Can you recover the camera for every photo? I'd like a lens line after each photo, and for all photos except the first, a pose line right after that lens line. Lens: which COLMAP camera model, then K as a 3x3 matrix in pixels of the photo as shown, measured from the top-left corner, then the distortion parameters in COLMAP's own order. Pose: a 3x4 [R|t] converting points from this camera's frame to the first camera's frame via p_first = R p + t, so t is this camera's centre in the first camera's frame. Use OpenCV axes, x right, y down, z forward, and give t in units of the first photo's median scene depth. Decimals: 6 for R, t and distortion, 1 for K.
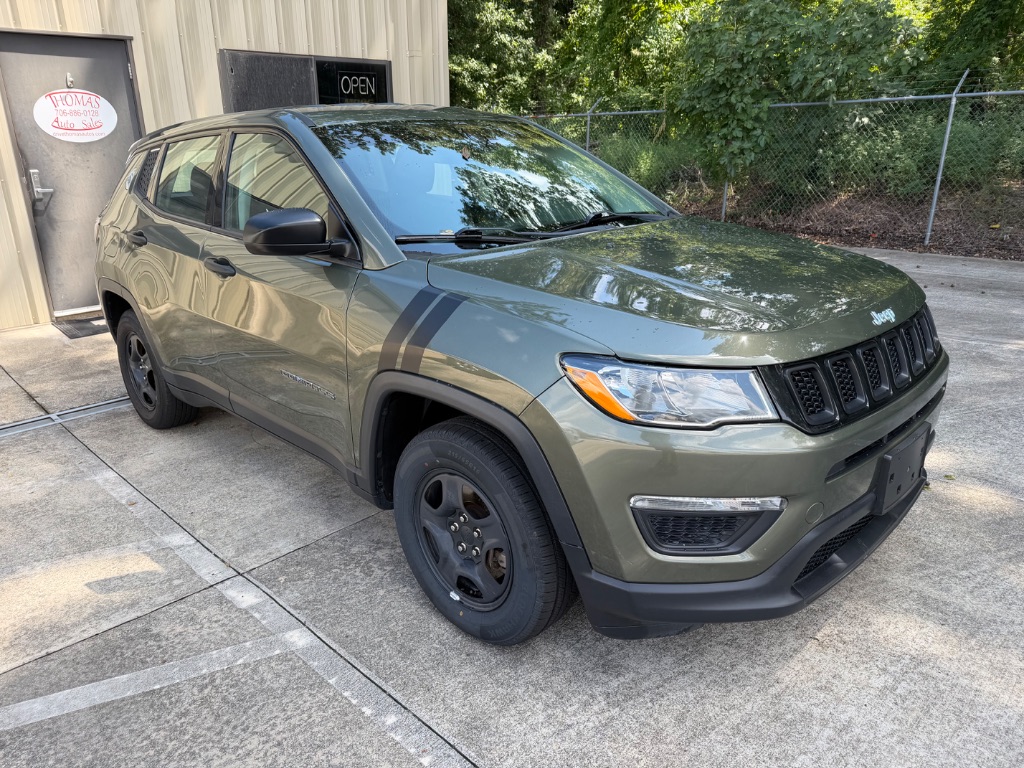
lens RADIAL K [[721.0, 0, 509.0], [0, 721.0, 388.5], [0, 0, 1]] dist [0.000954, -0.009840]
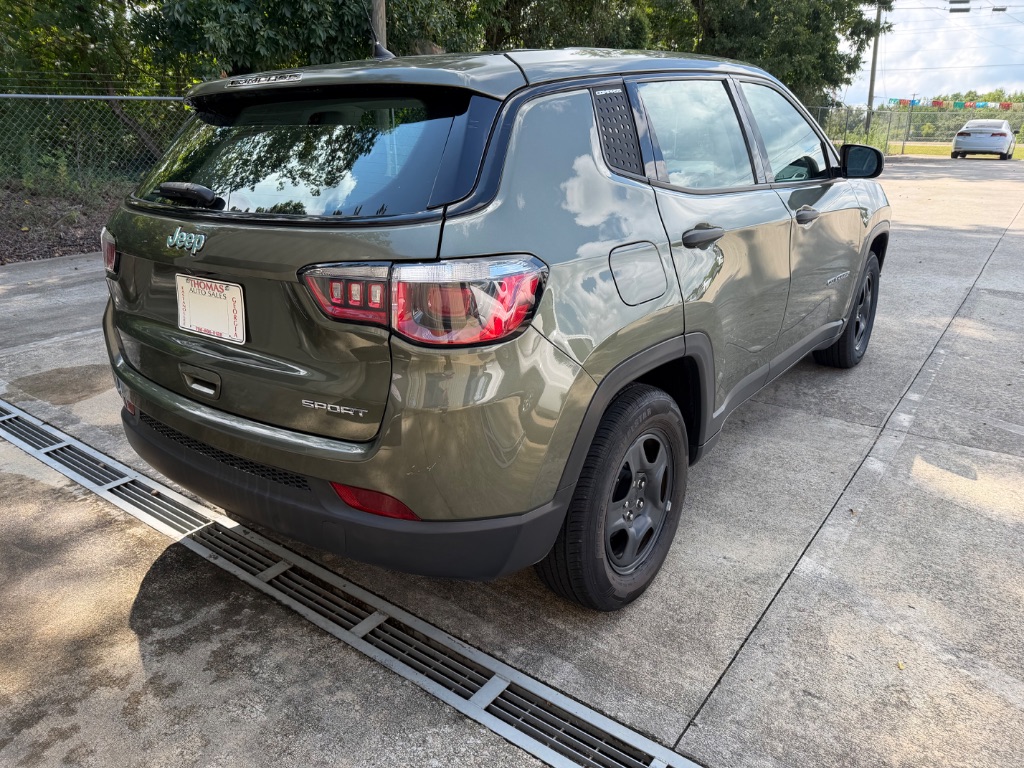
lens RADIAL K [[721.0, 0, 509.0], [0, 721.0, 380.4], [0, 0, 1]] dist [0.000954, -0.009840]
pose [[-0.129346, -0.304052, 0.943834, -1.483760], [0.355012, 0.874537, 0.330381, -0.486173], [-0.925871, 0.377805, -0.005175, 1.597125]]
